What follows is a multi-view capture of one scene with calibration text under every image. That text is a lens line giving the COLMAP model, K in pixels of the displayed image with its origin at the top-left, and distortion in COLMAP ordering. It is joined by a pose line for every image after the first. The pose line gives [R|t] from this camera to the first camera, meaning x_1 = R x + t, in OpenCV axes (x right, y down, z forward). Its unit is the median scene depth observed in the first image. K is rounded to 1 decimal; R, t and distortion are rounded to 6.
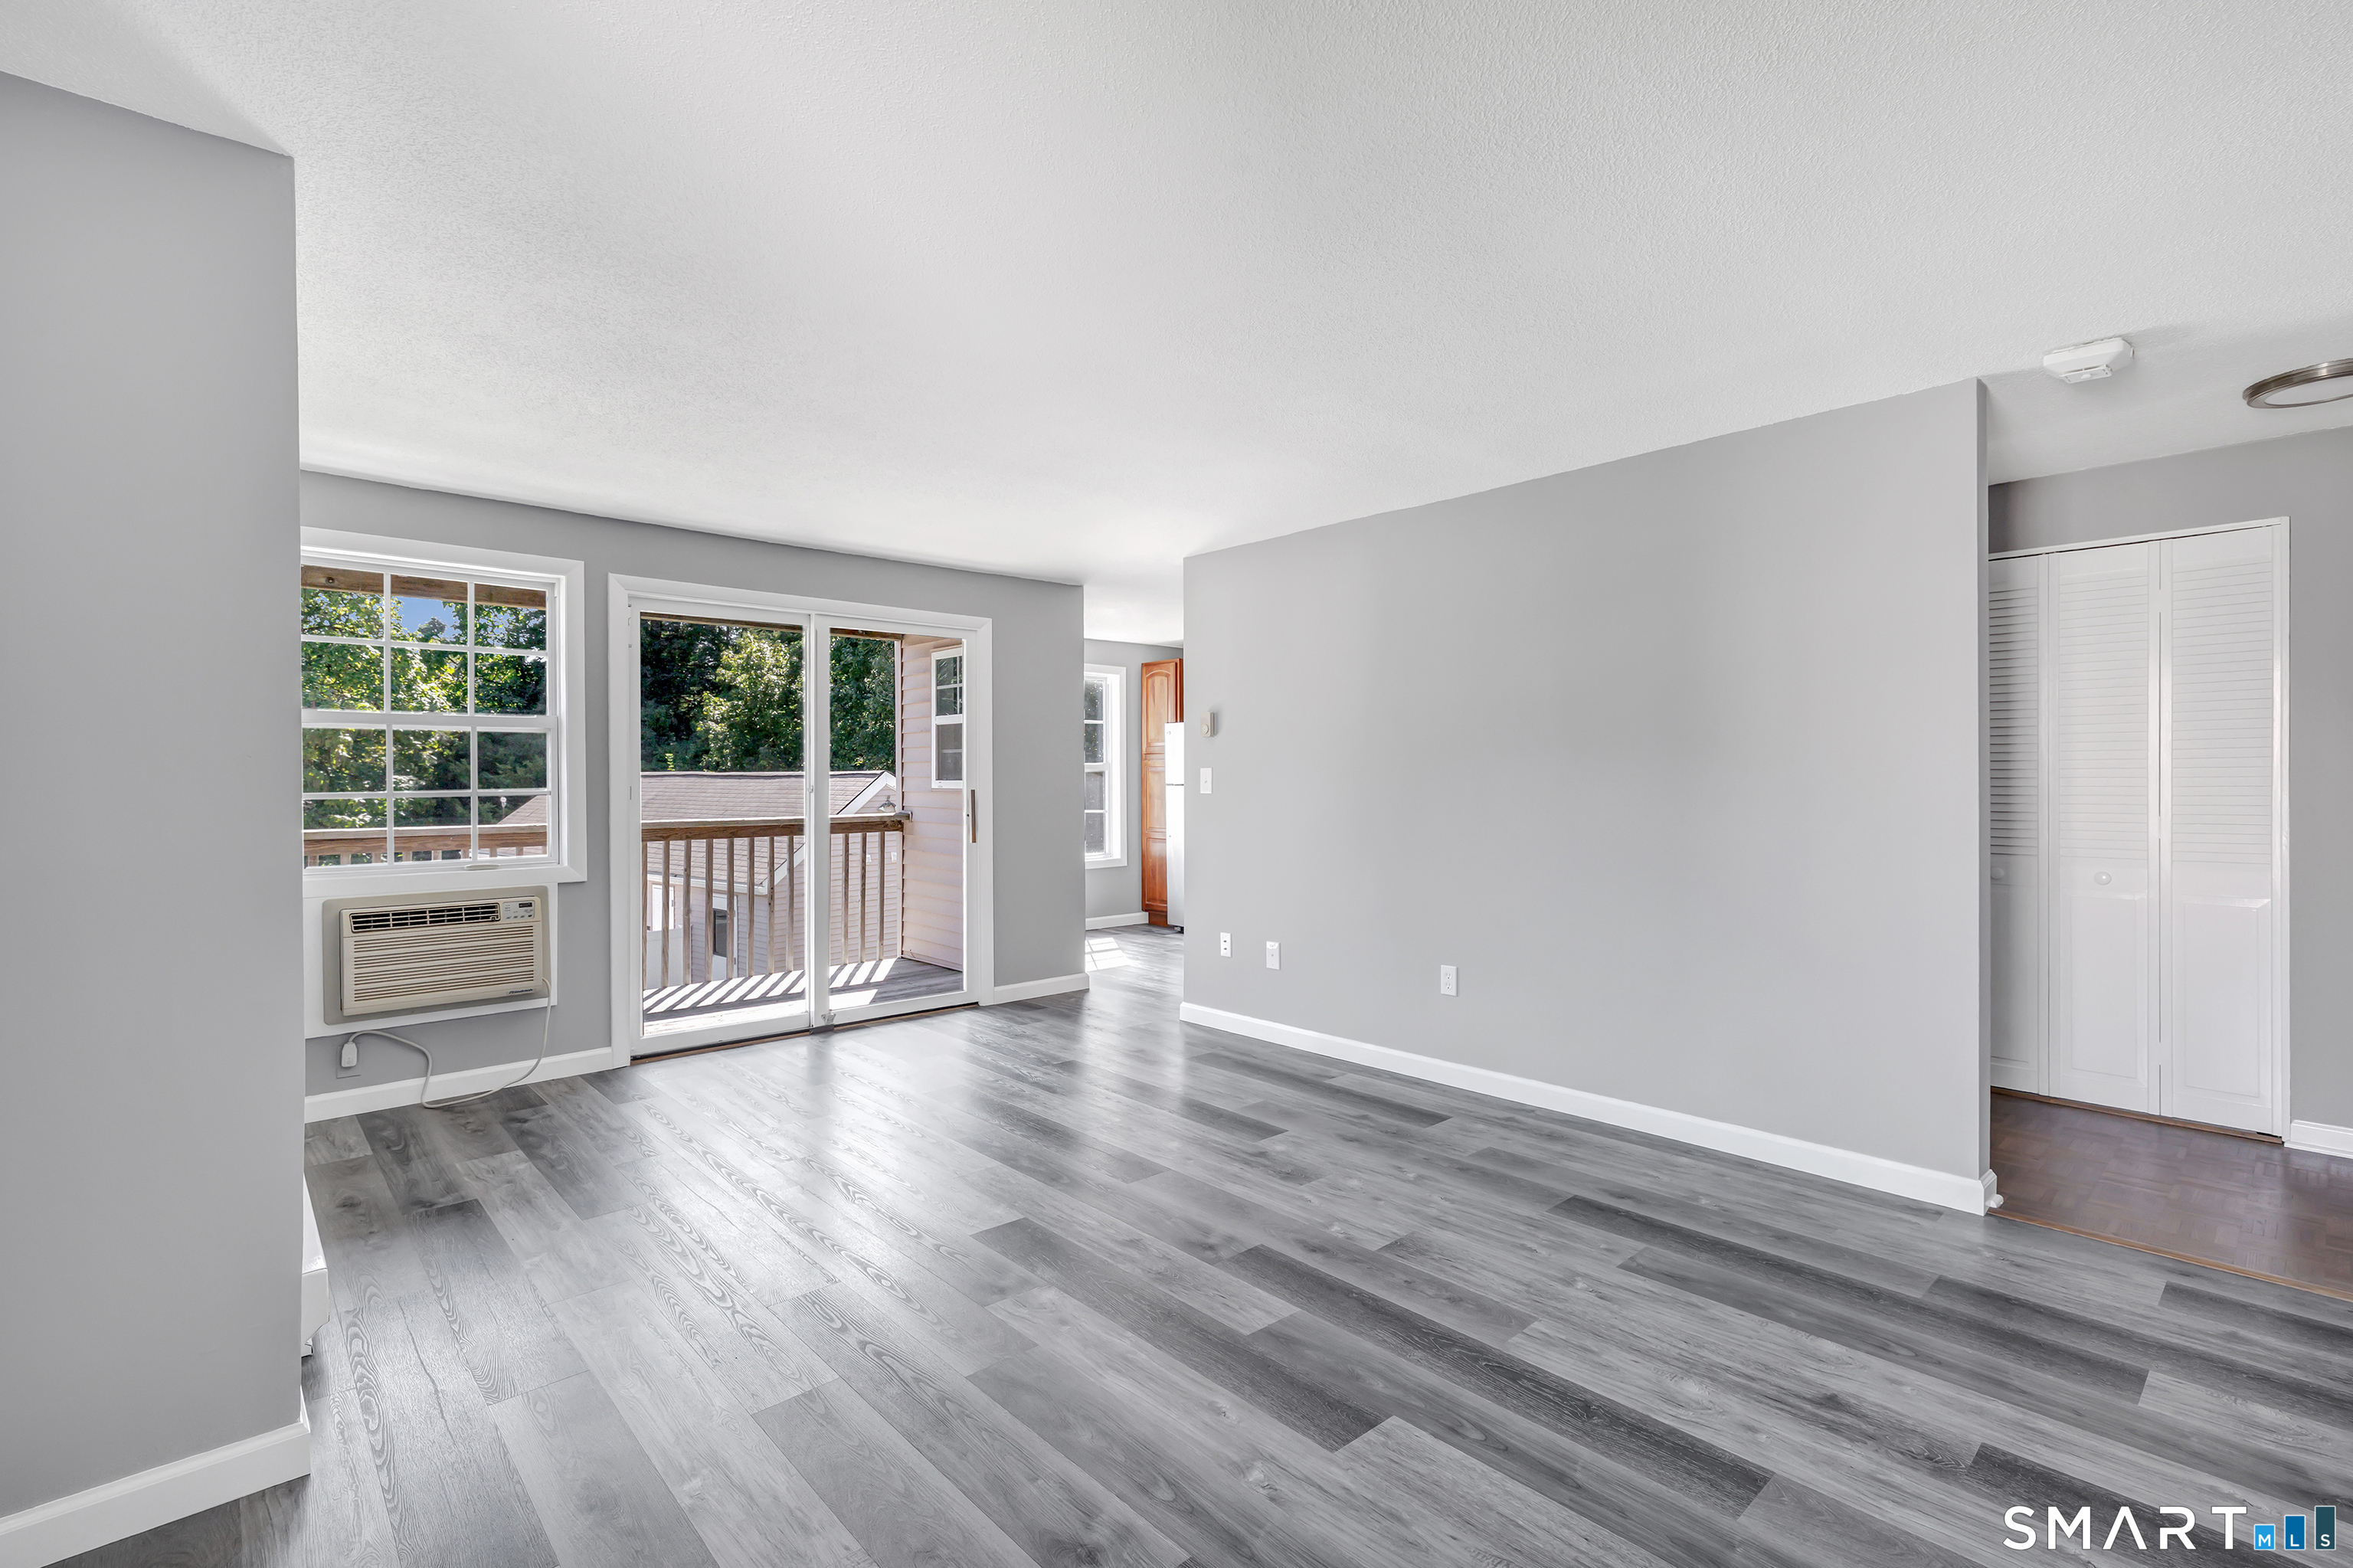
lens RADIAL K [[1112.1, 0, 1168.4], [0, 1112.1, 744.7], [0, 0, 1]] dist [0.002453, 0.001736]
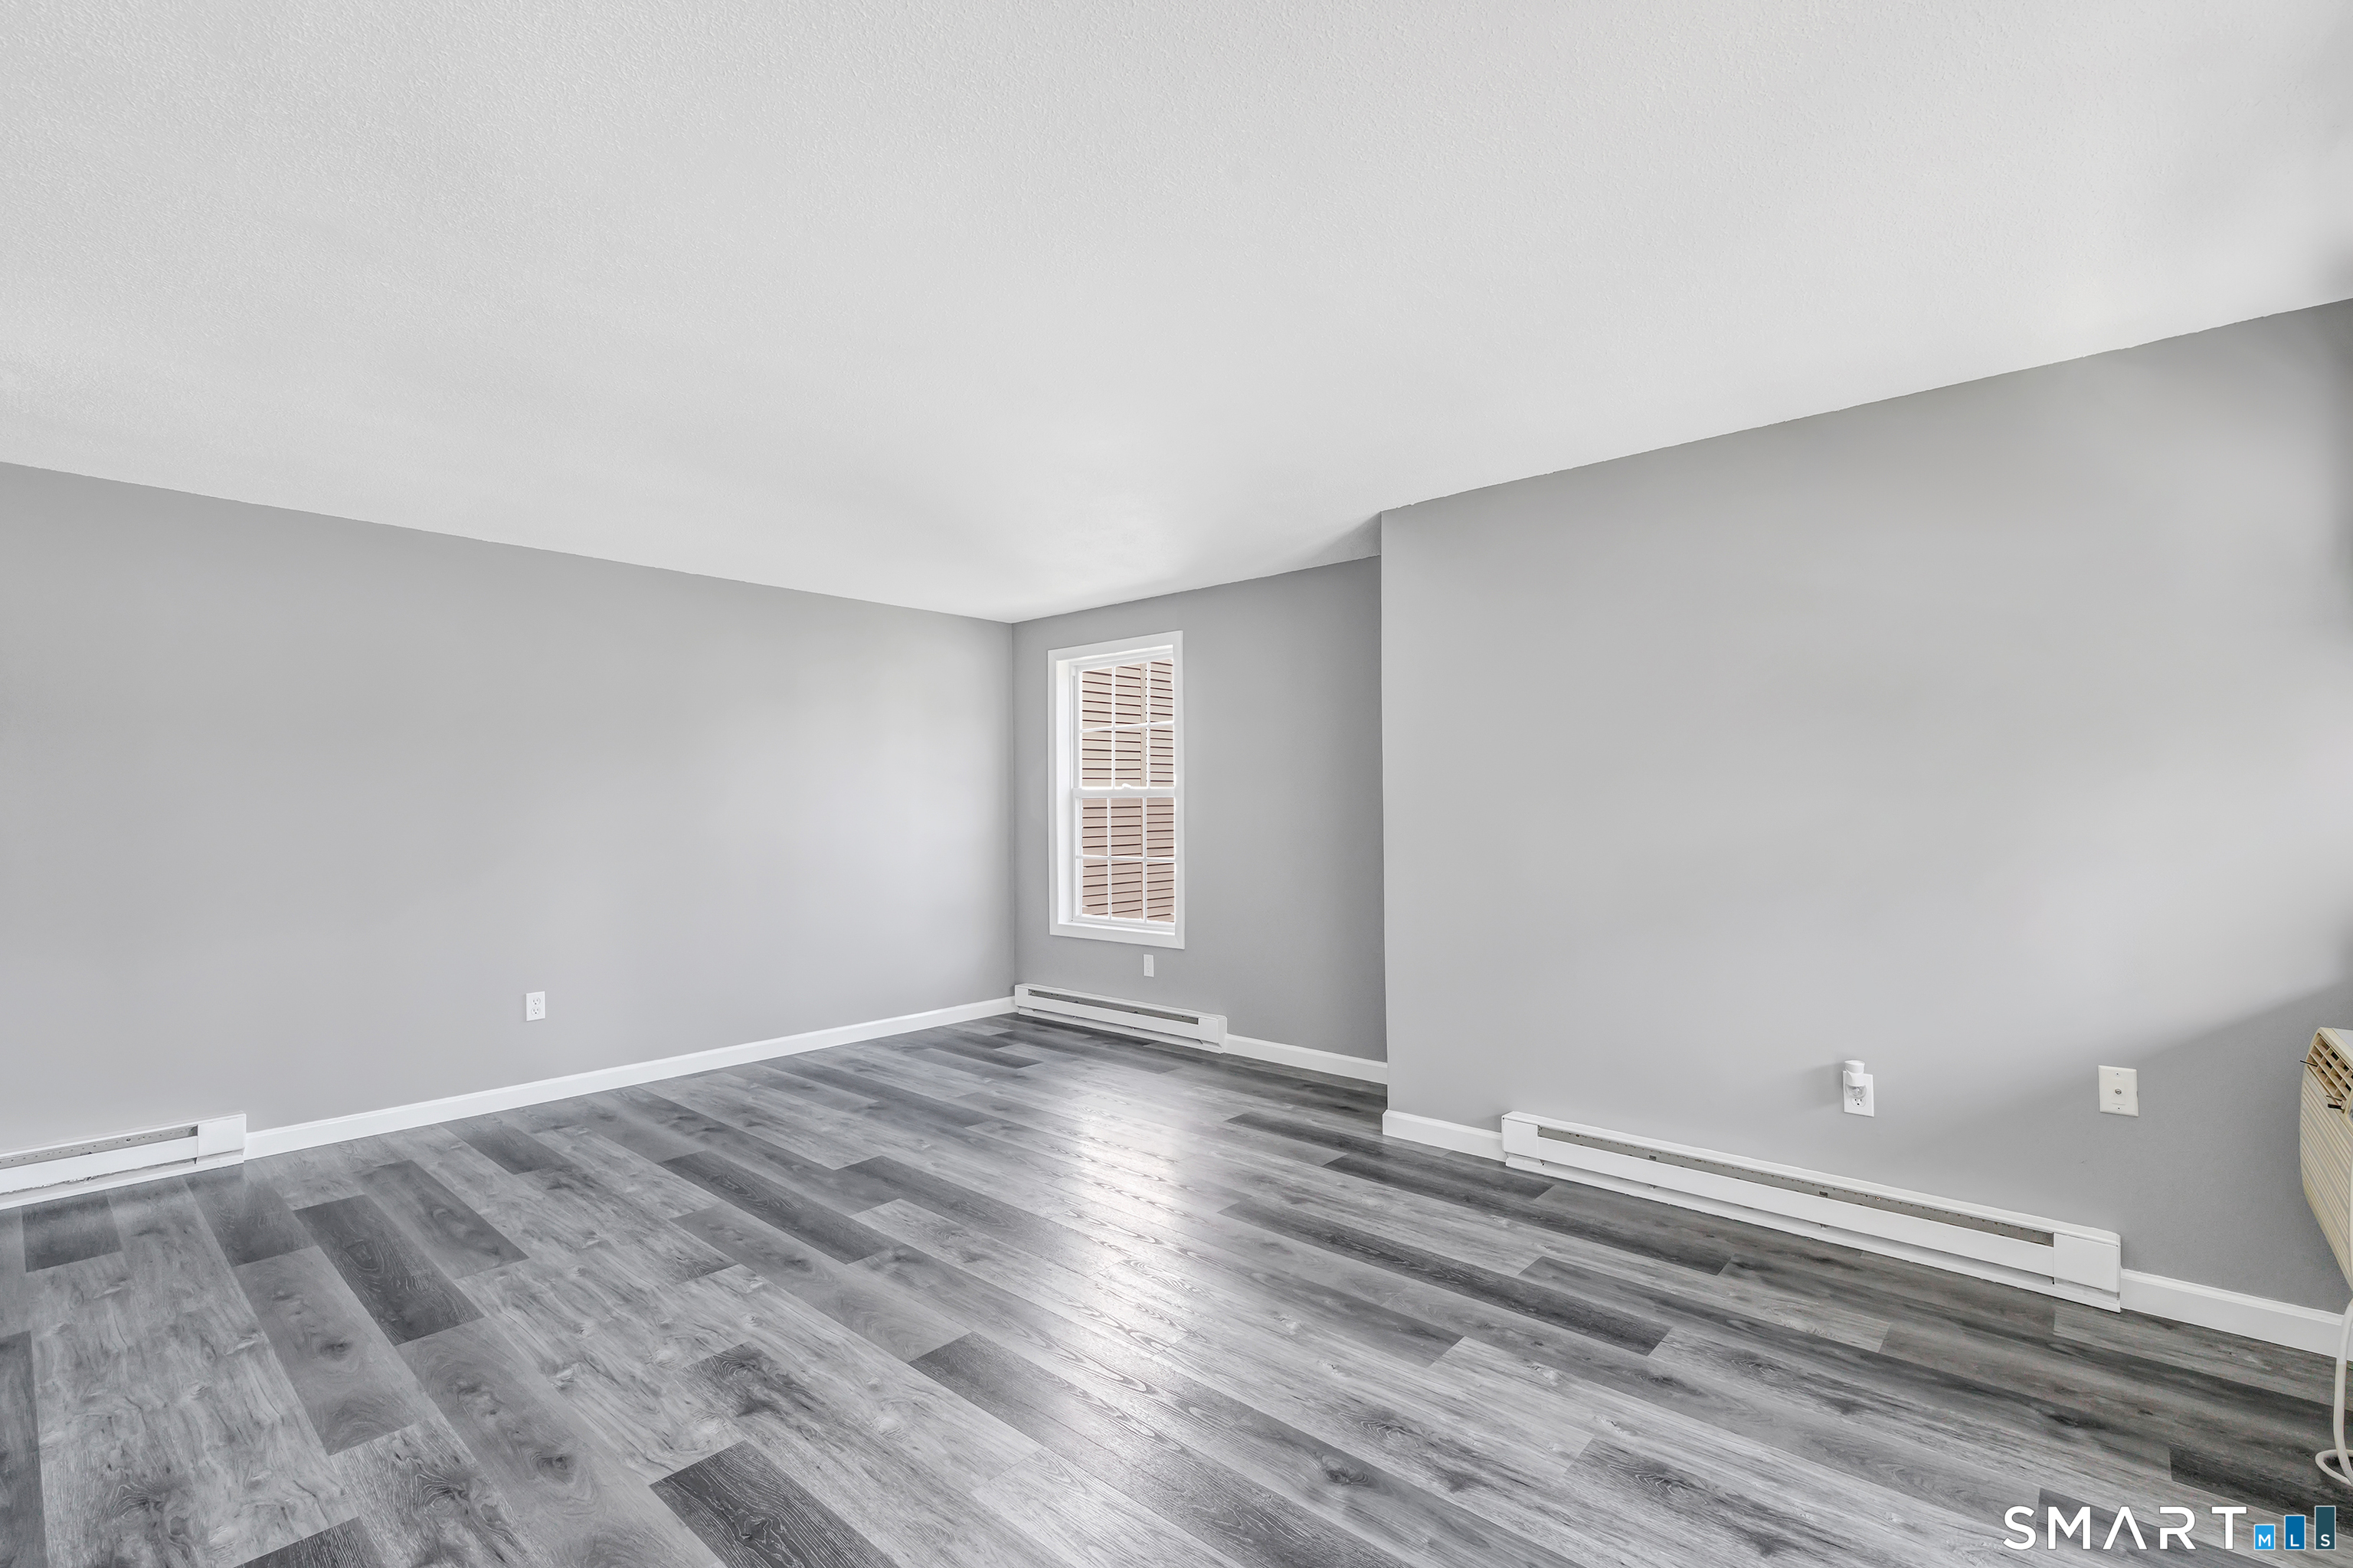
lens RADIAL K [[1083.8, 0, 1139.6], [0, 1083.8, 791.8], [0, 0, 1]] dist [0.002603, -0.000103]
pose [[-0.997048, 0.008051, -0.076364, -0.098793], [0.011194, 0.999104, -0.040819, 0.052394], [0.075967, -0.041553, -0.996244, 1.791930]]
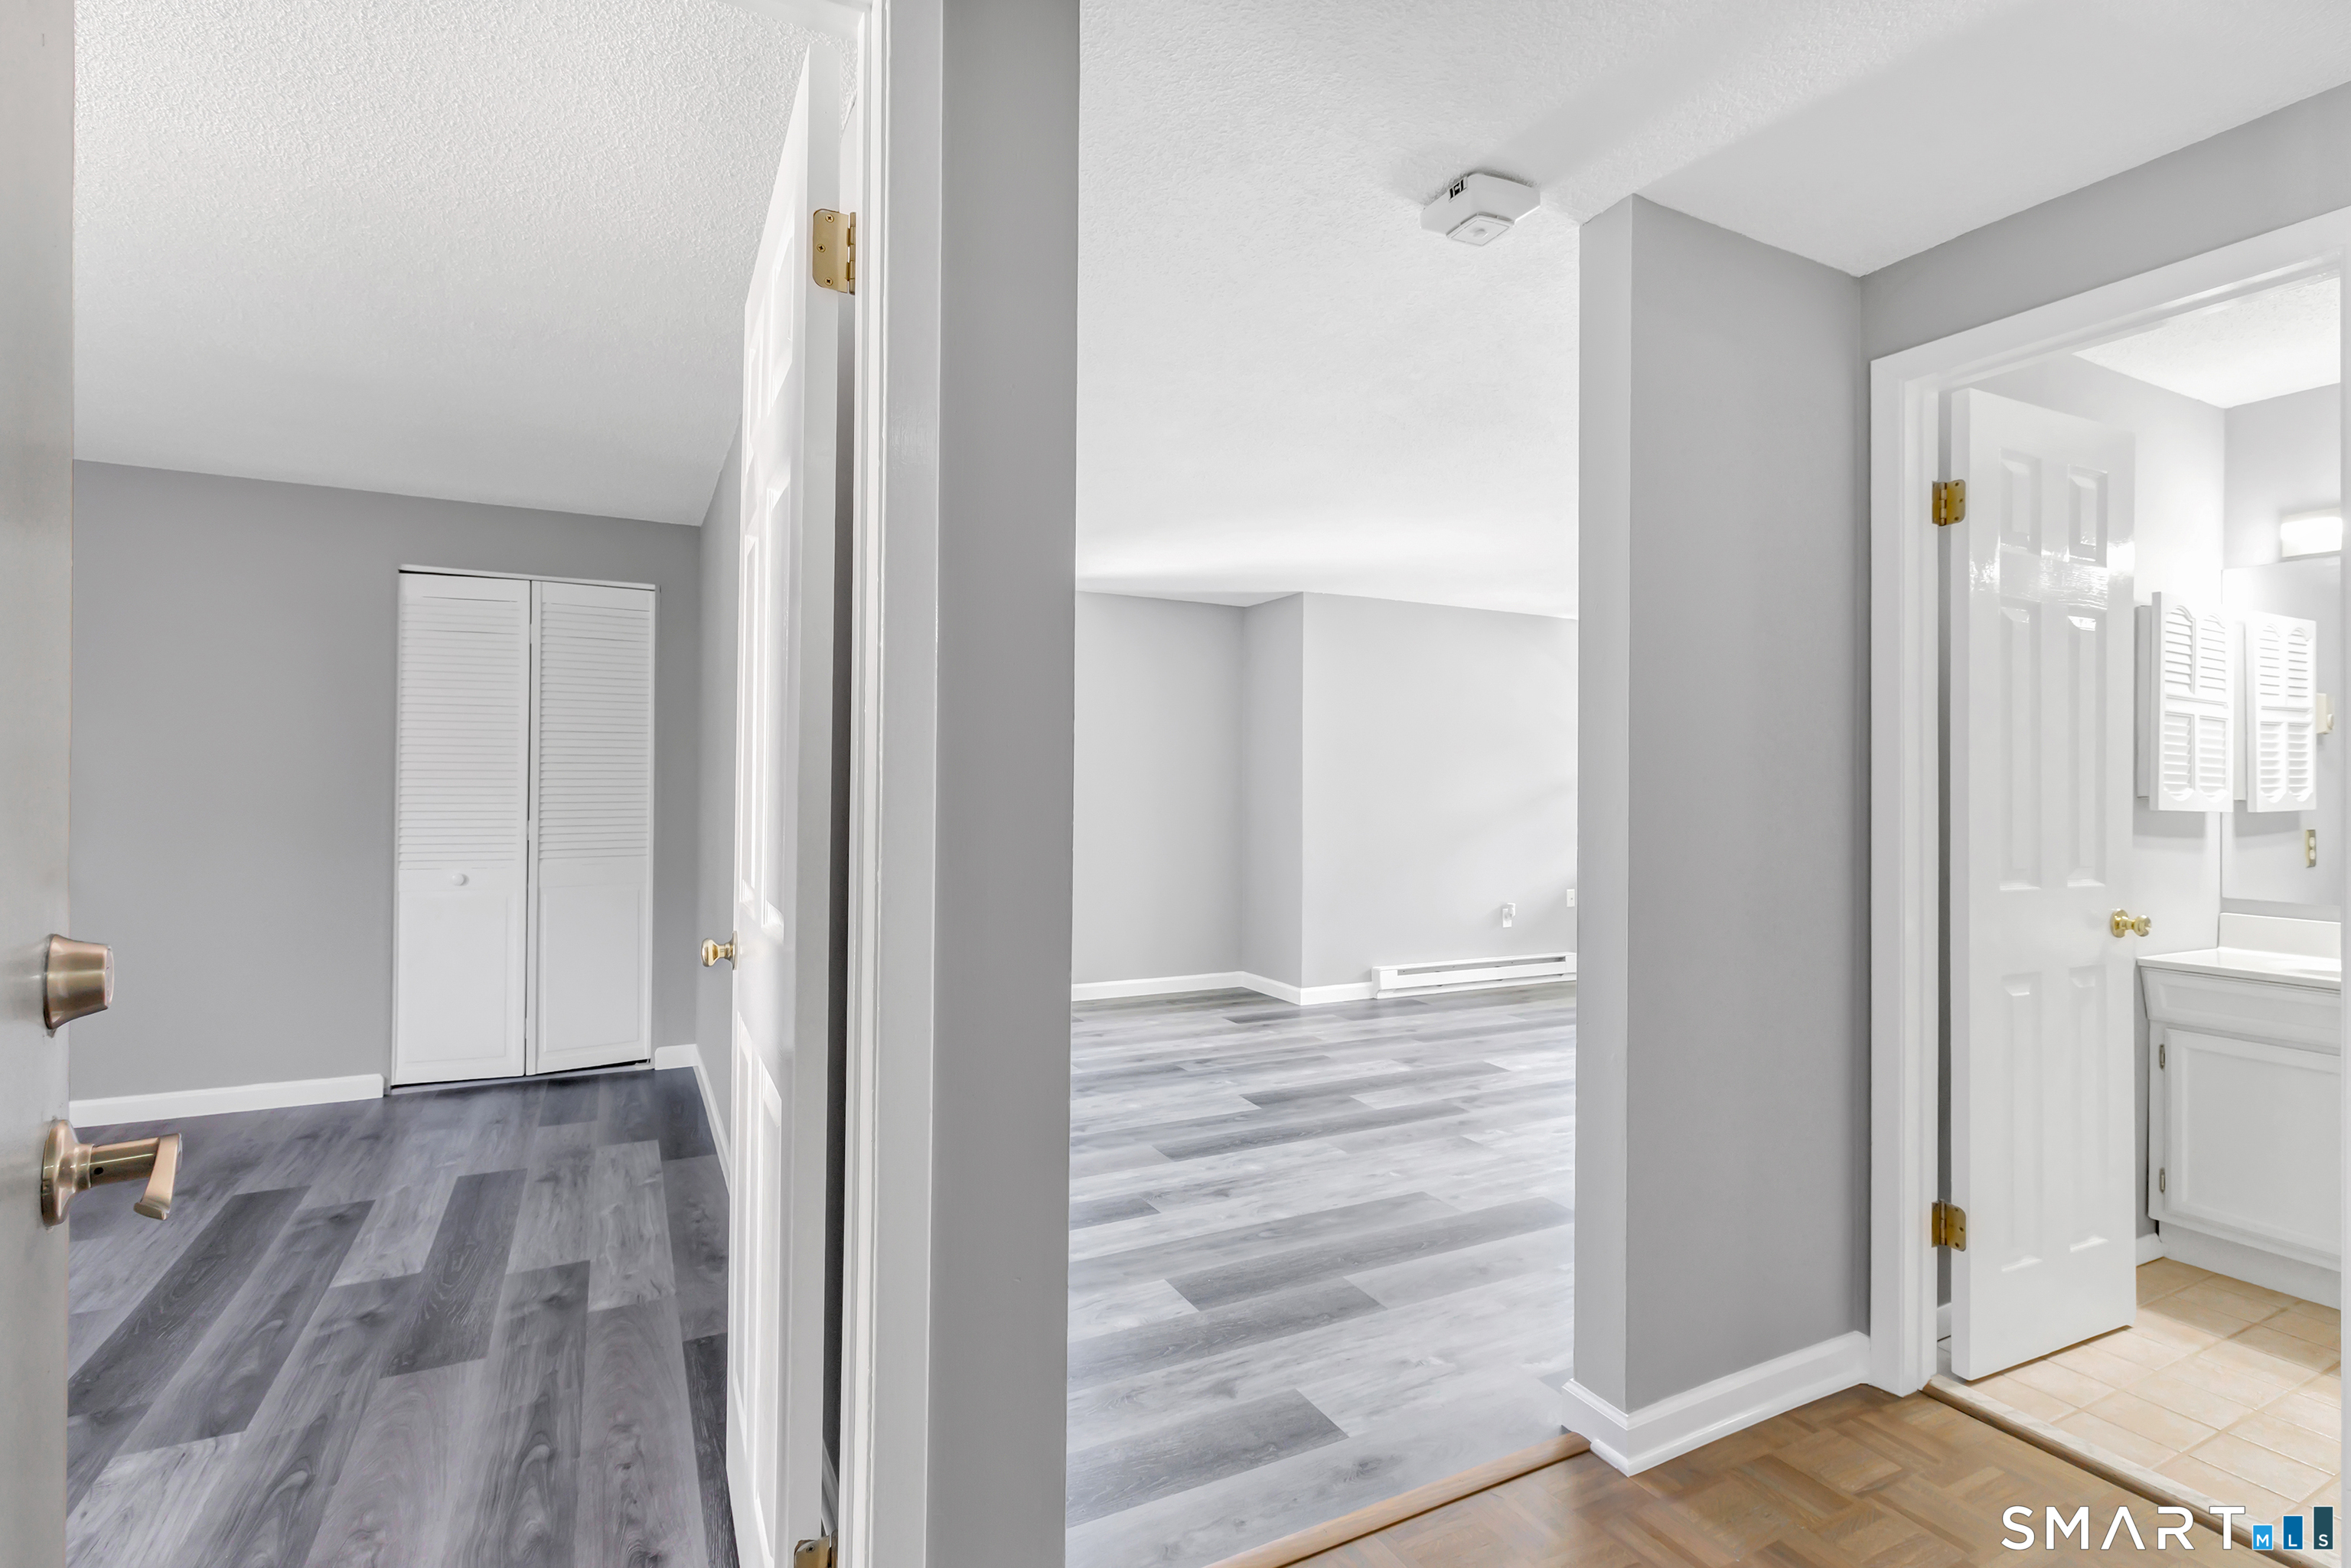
lens RADIAL K [[1094.1, 0, 1196.3], [0, 1094.1, 776.8], [0, 0, 1]] dist [0.016261, -0.000274]
pose [[-0.263327, -0.006797, -0.964683, 1.382736], [0.018607, 0.999753, -0.012123, 0.018504], [0.964527, -0.021143, -0.263136, 0.917254]]
